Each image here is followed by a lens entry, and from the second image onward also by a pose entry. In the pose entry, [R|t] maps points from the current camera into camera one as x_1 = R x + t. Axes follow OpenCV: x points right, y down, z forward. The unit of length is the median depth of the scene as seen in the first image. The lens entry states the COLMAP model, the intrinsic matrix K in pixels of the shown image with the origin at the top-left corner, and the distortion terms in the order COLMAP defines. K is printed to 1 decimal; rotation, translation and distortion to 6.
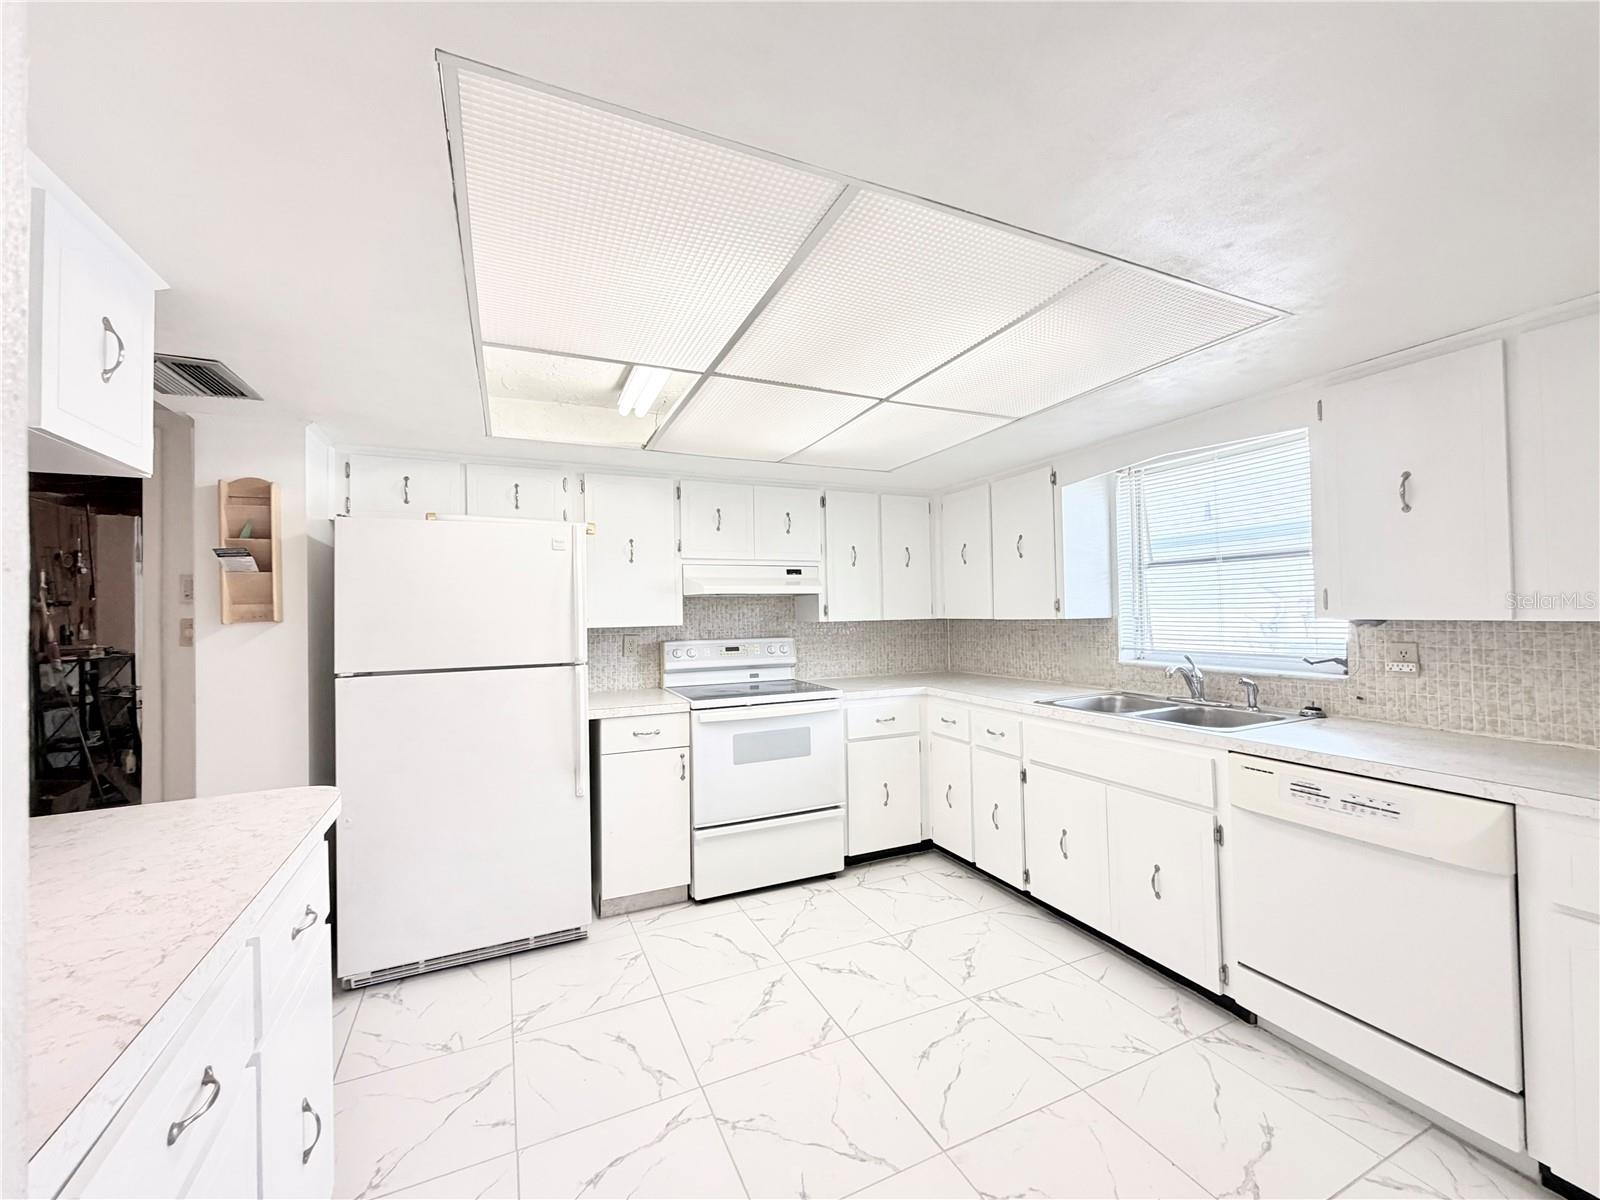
lens RADIAL K [[639.2, 0, 796.9], [0, 639.2, 602.9], [0, 0, 1]] dist [0.003863, -0.000137]
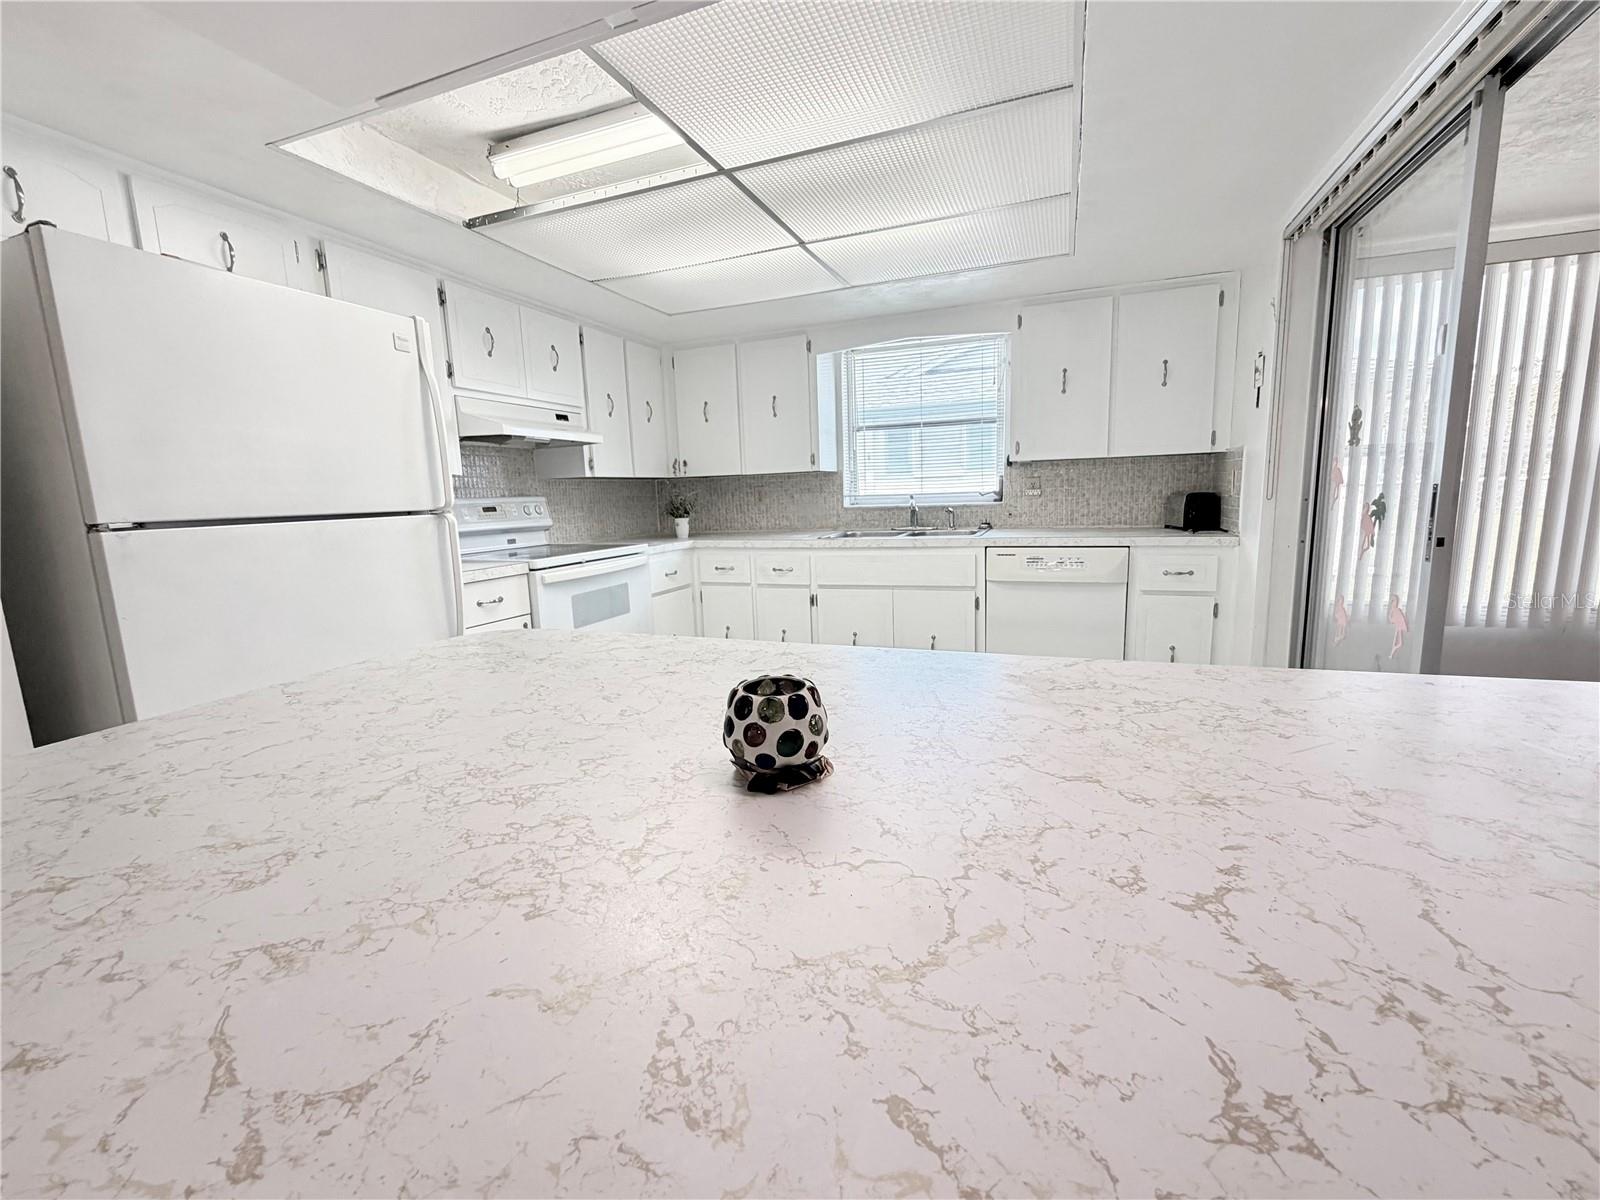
lens RADIAL K [[685.5, 0, 800.4], [0, 685.5, 602.6], [0, 0, 1]] dist [-0.002957, -0.000202]
pose [[0.710474, -0.117964, 0.693766, -0.500095], [0.011841, 0.987715, 0.155819, 0.065784], [-0.703623, -0.102490, 0.703143, 0.096927]]
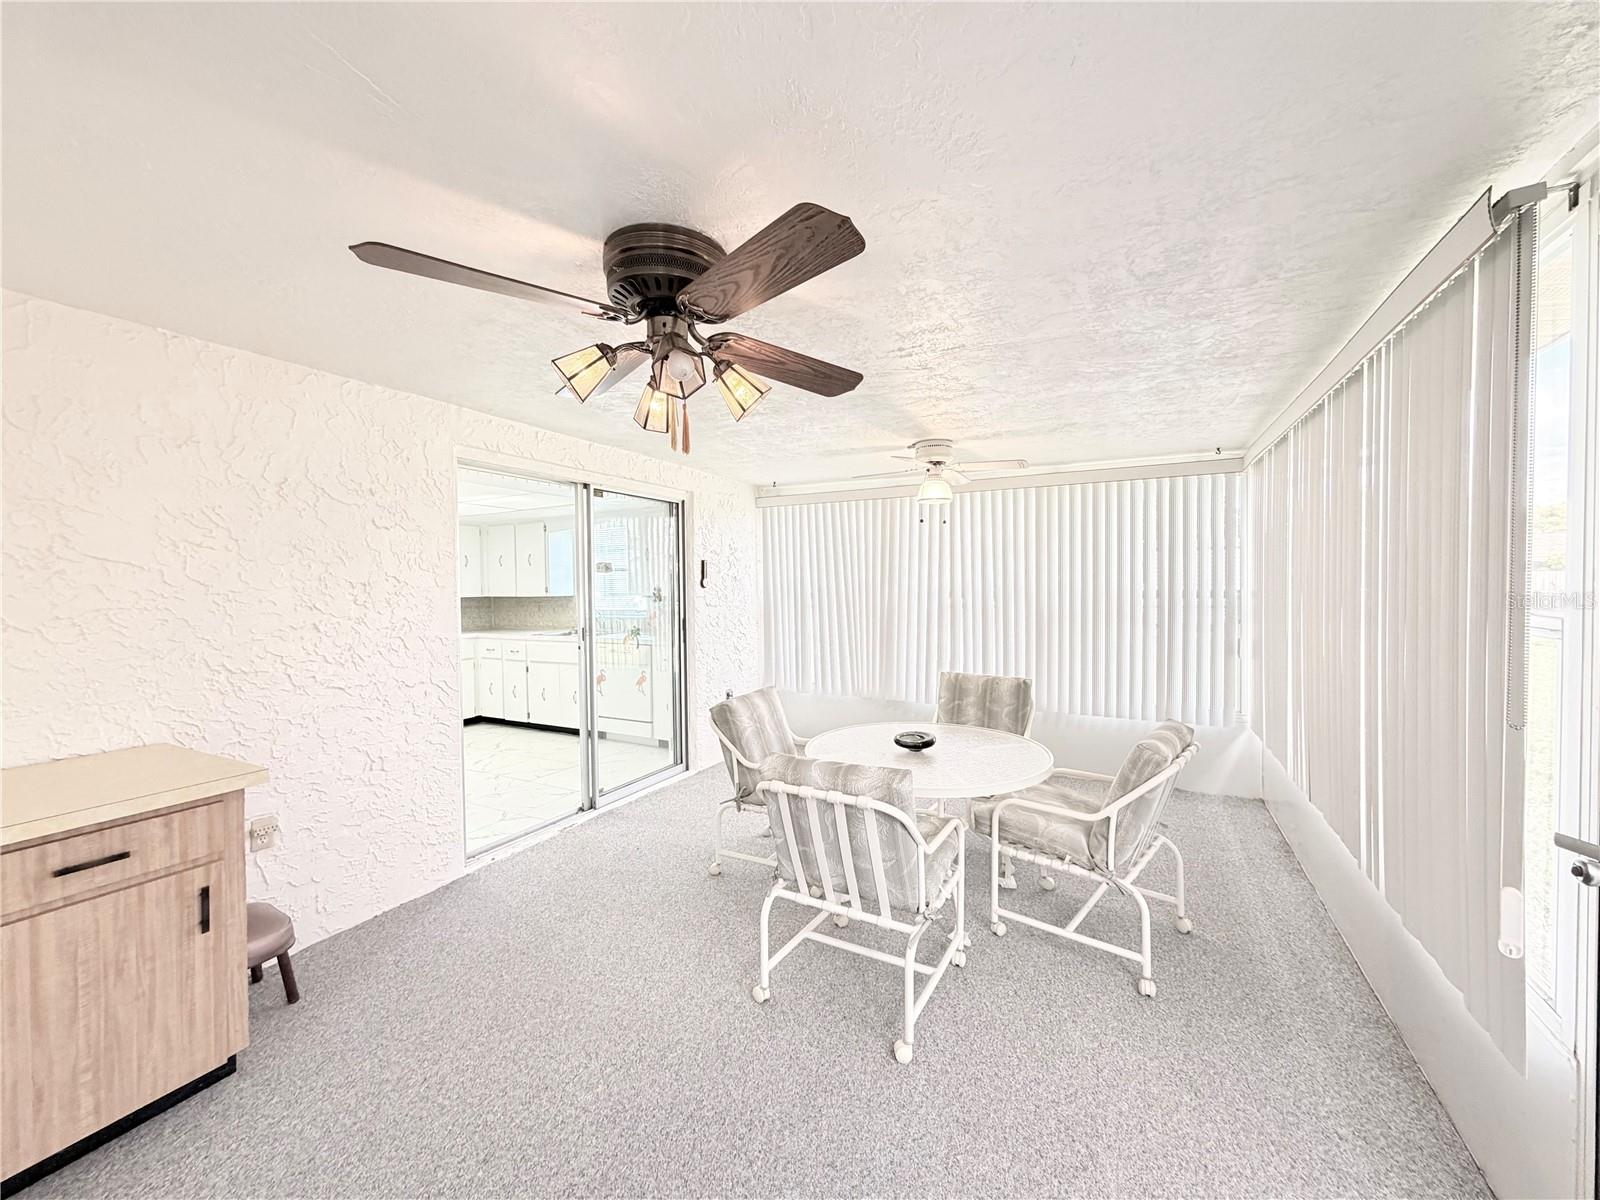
lens RADIAL K [[639.2, 0, 801.9], [0, 639.2, 597.1], [0, 0, 1]] dist [0.003863, -0.000137]
pose [[0.787045, -0.005323, 0.616873, -0.221082], [-0.010728, 0.999693, 0.022314, -0.027701], [-0.616802, -0.024180, 0.786747, -1.133854]]
